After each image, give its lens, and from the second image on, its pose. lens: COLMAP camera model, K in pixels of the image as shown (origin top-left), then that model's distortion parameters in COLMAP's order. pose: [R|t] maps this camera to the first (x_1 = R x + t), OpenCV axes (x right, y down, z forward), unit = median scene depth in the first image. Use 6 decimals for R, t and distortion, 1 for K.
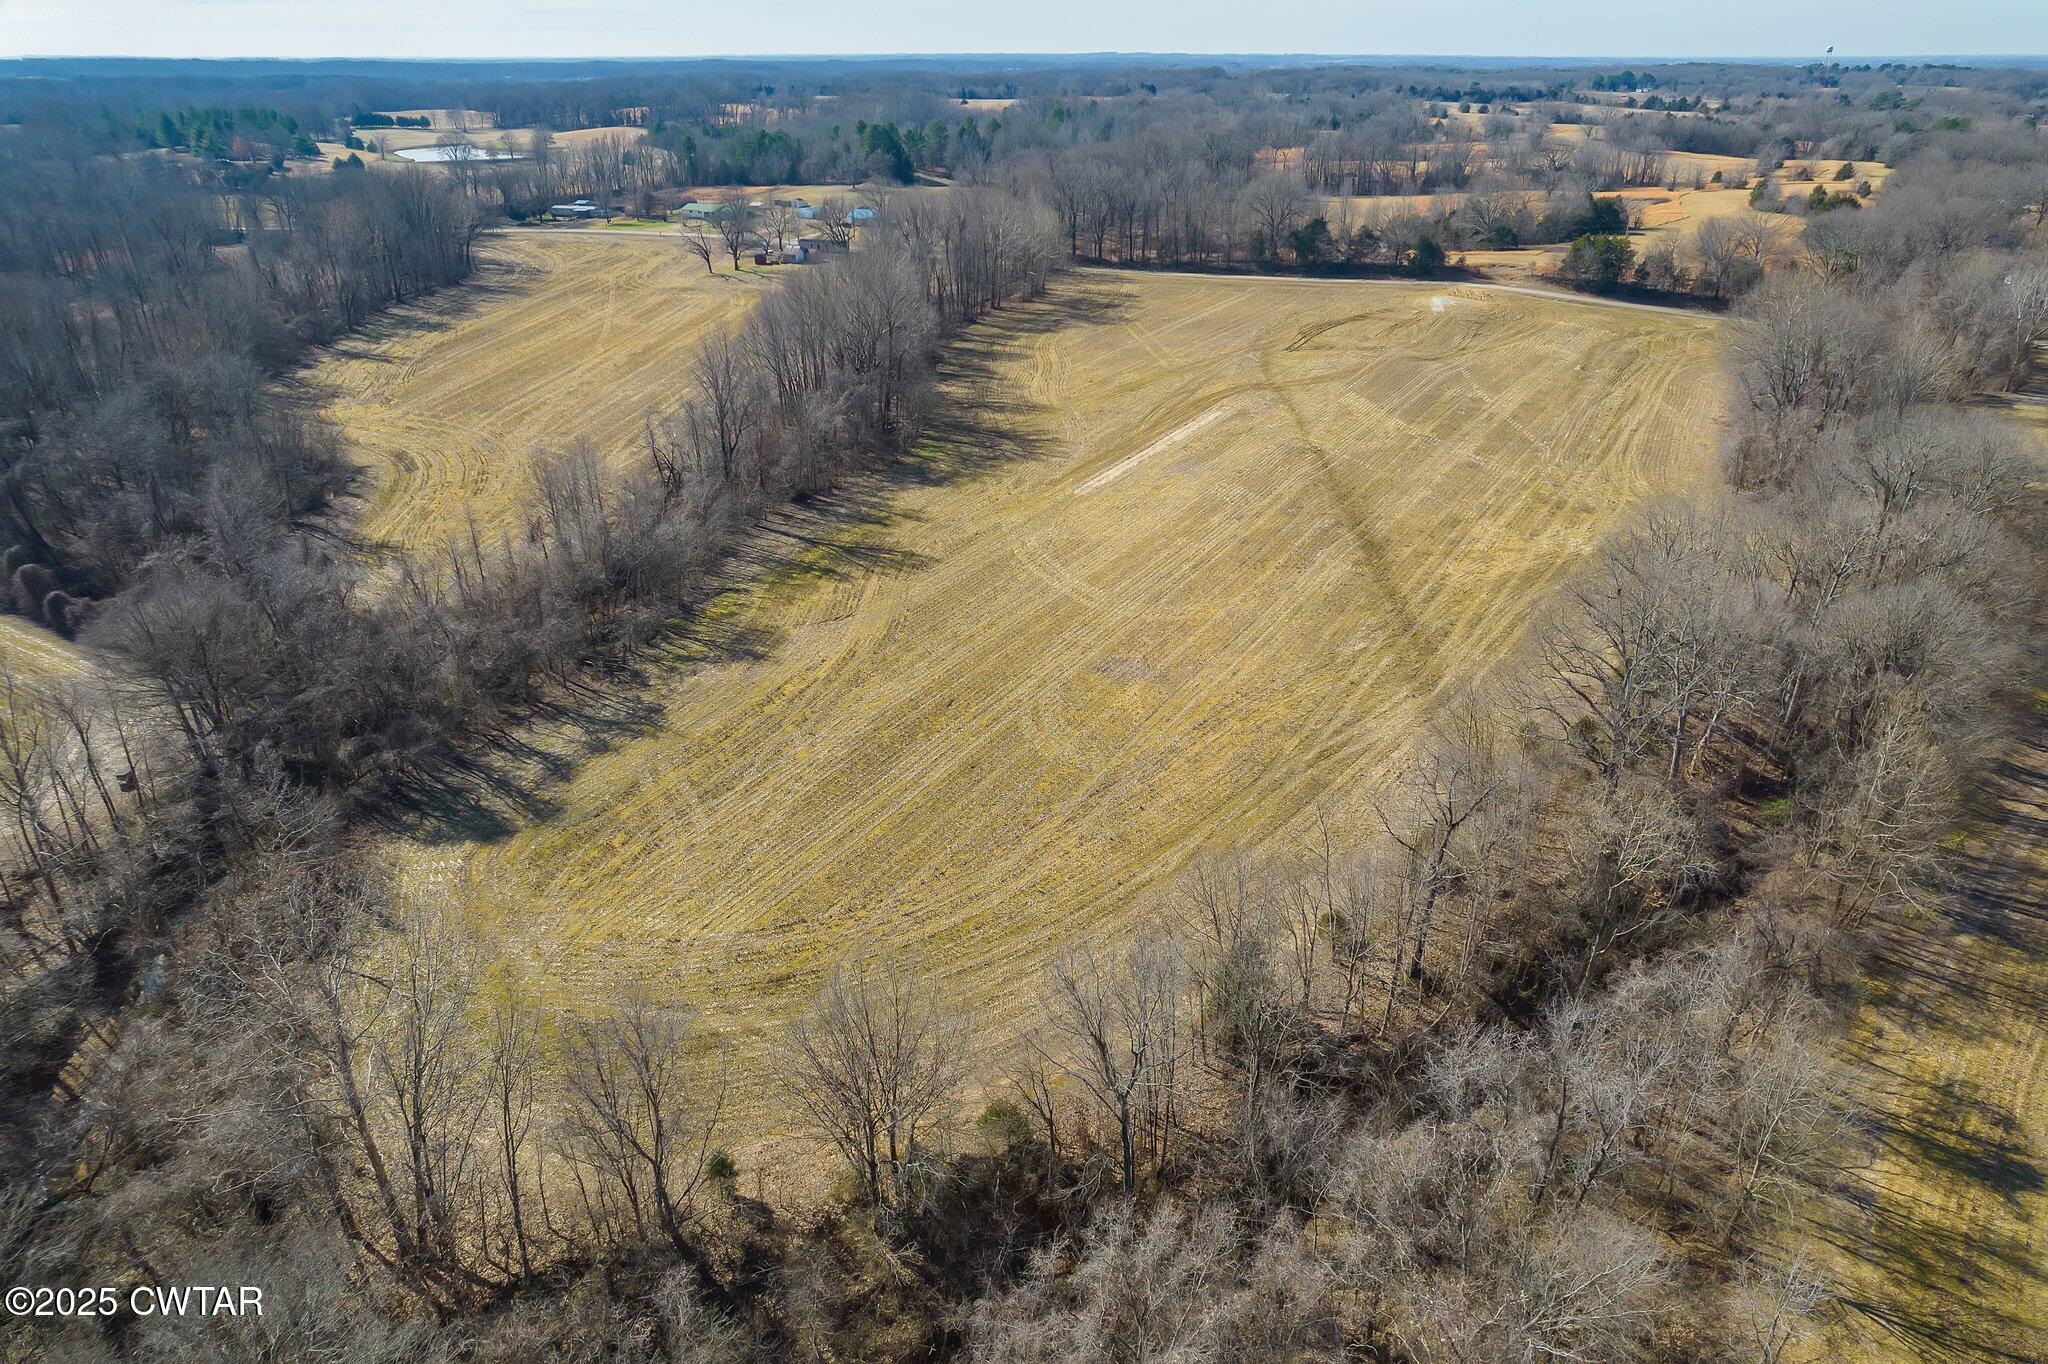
lens RADIAL K [[1334.3, 0, 1034.8], [0, 1334.3, 681.8], [0, 0, 1]] dist [-0.068146, 0.067781]
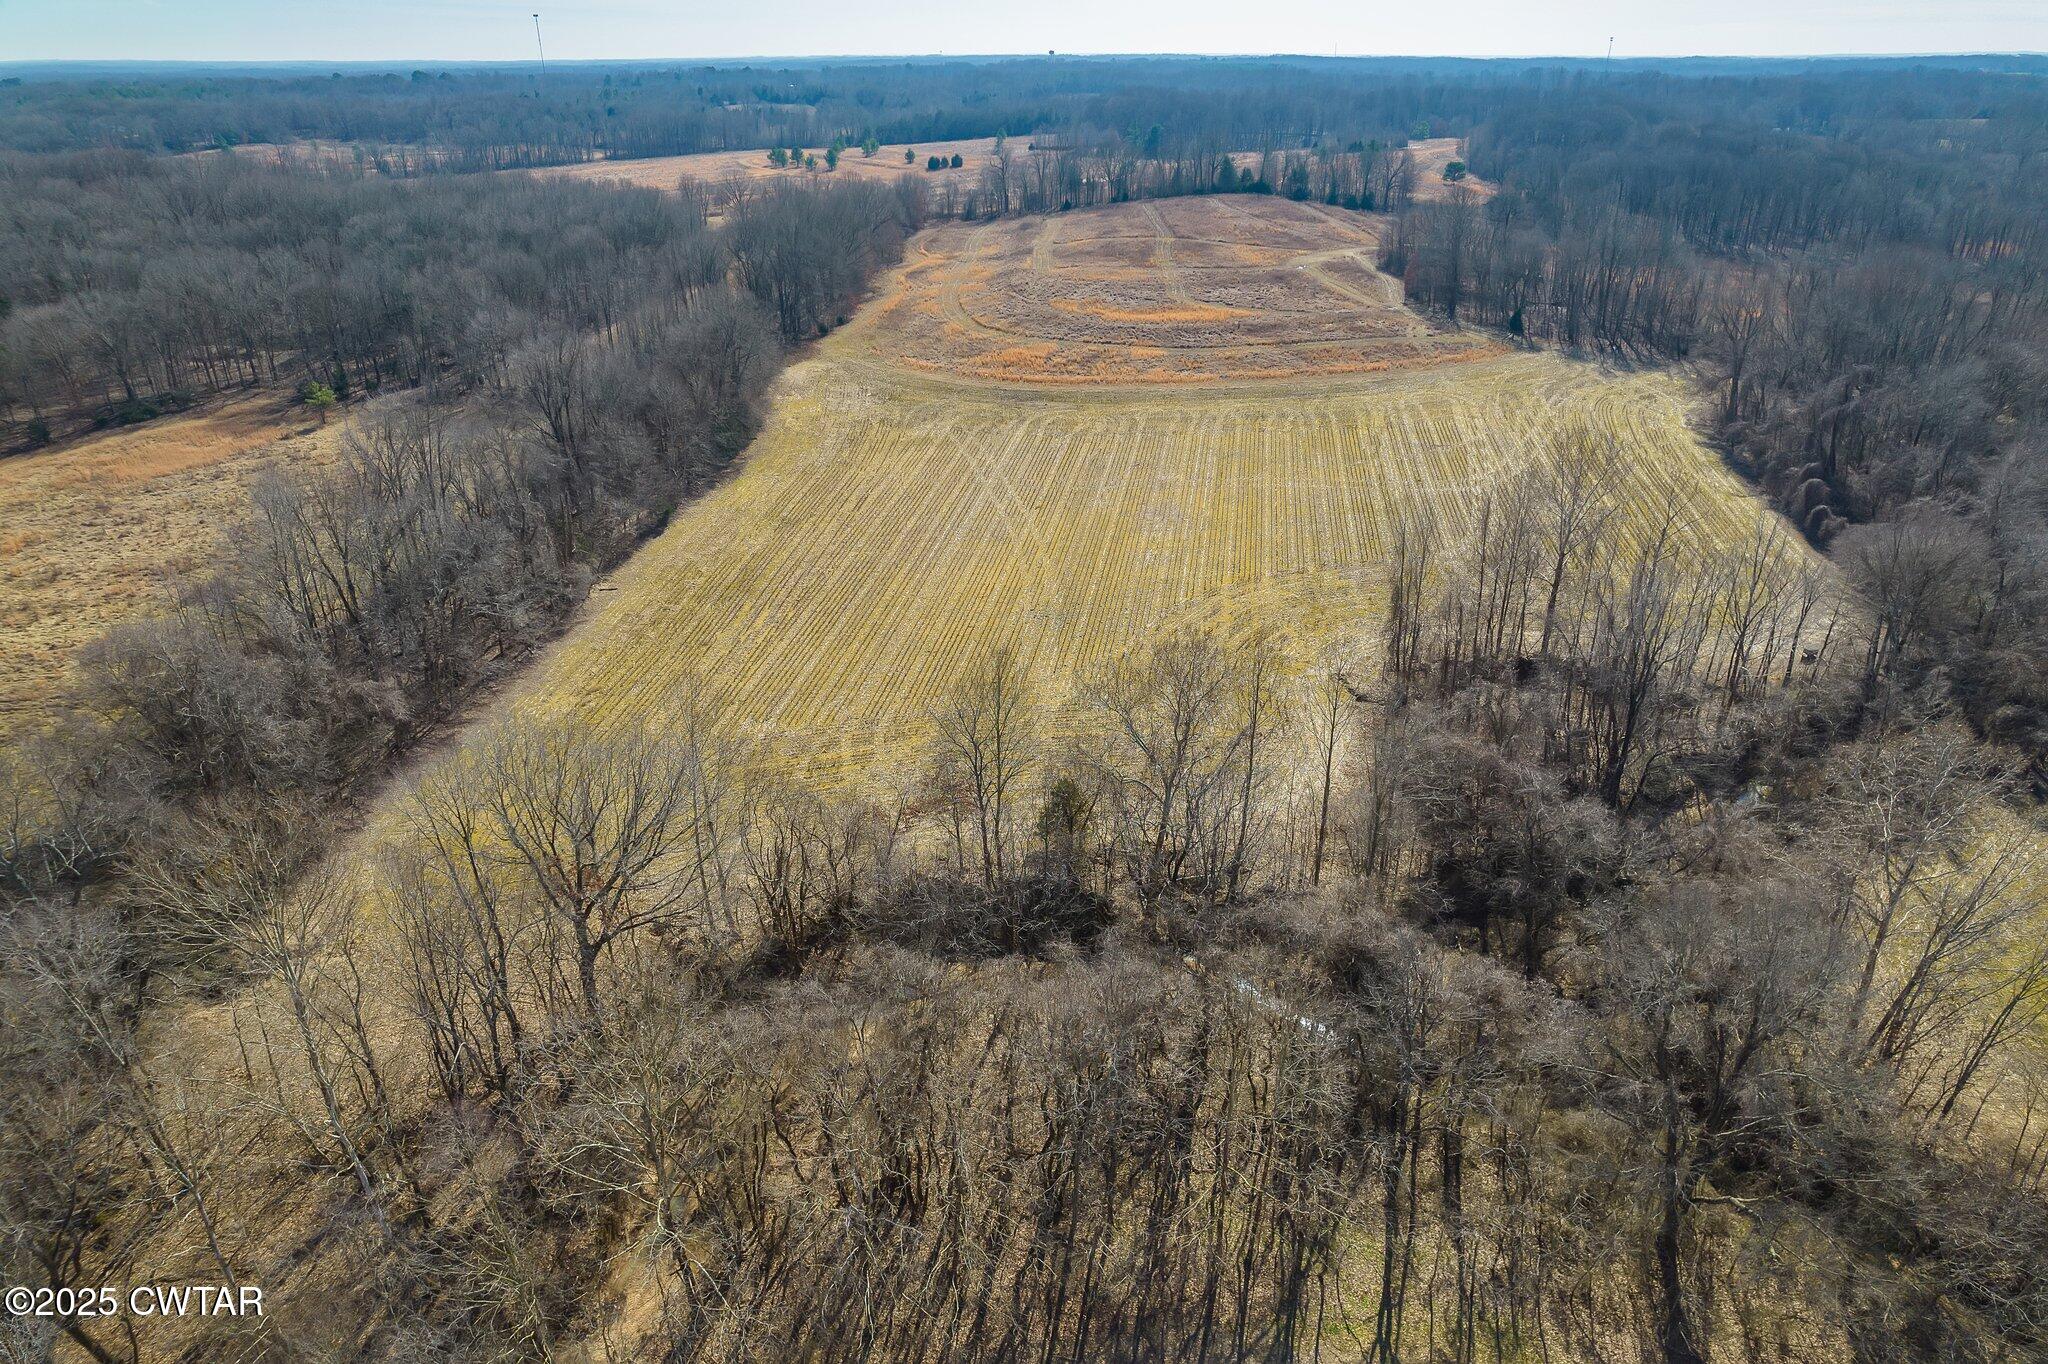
lens RADIAL K [[1334.3, 0, 1024.6], [0, 1334.3, 678.3], [0, 0, 1]] dist [-0.068146, 0.067781]
pose [[0.358600, 0.407425, -0.839887, 0.027979], [-0.408648, 0.877451, 0.251169, 0.032951], [0.839293, 0.253149, 0.481148, -0.070550]]
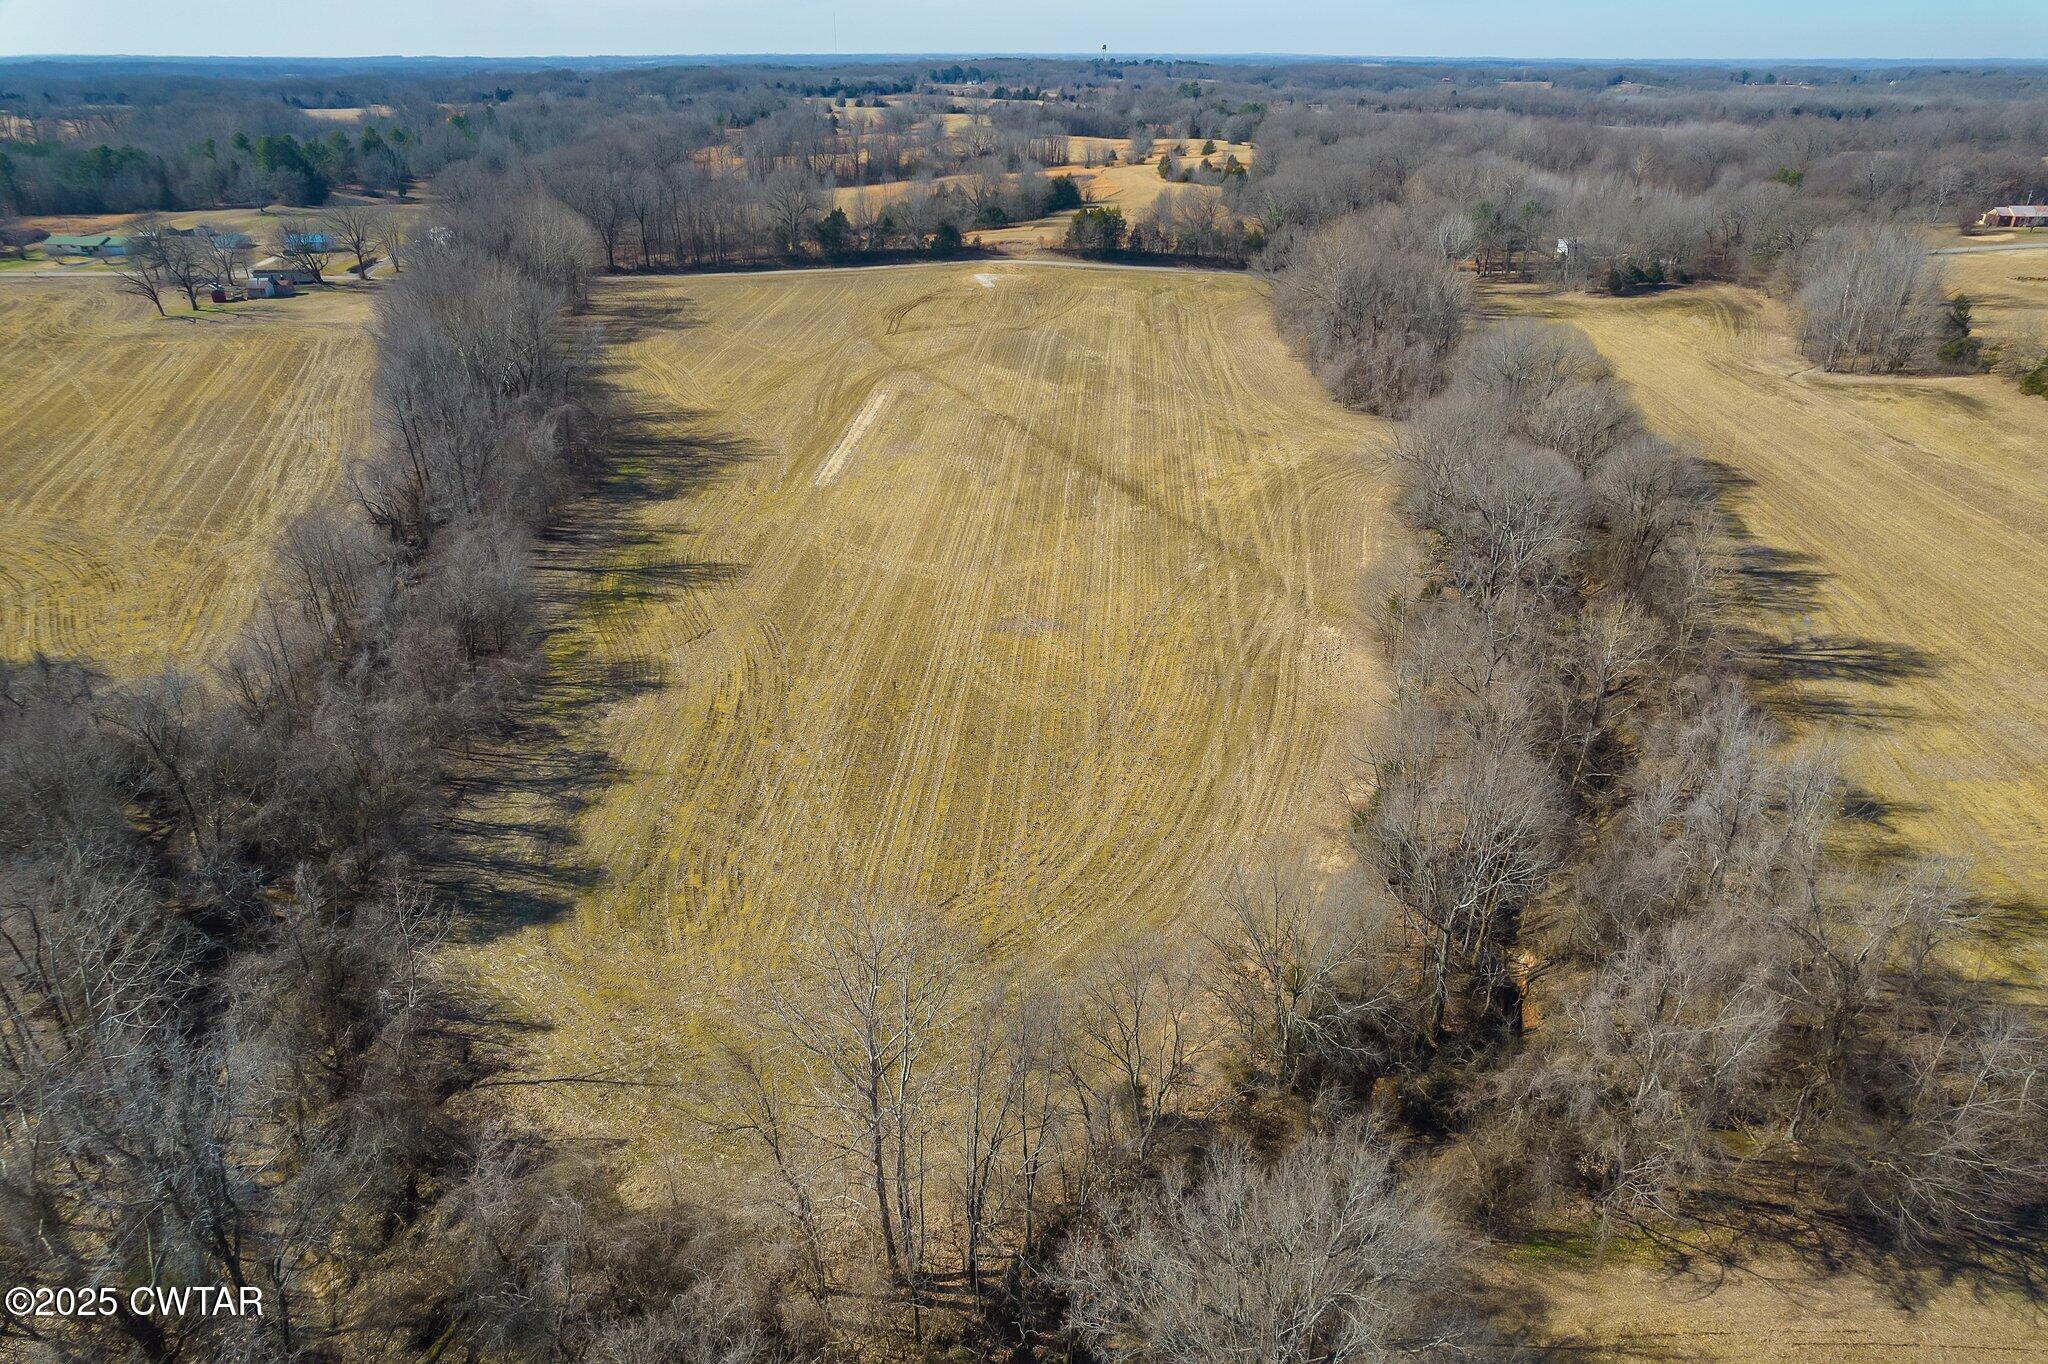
lens RADIAL K [[1334.3, 0, 1045.2], [0, 1334.3, 673.6], [0, 0, 1]] dist [-0.068146, 0.067781]
pose [[0.887062, -0.198168, 0.416953, -0.168398], [0.200387, 0.978942, 0.038947, -0.004115], [-0.415891, 0.049004, 0.908093, 0.013077]]
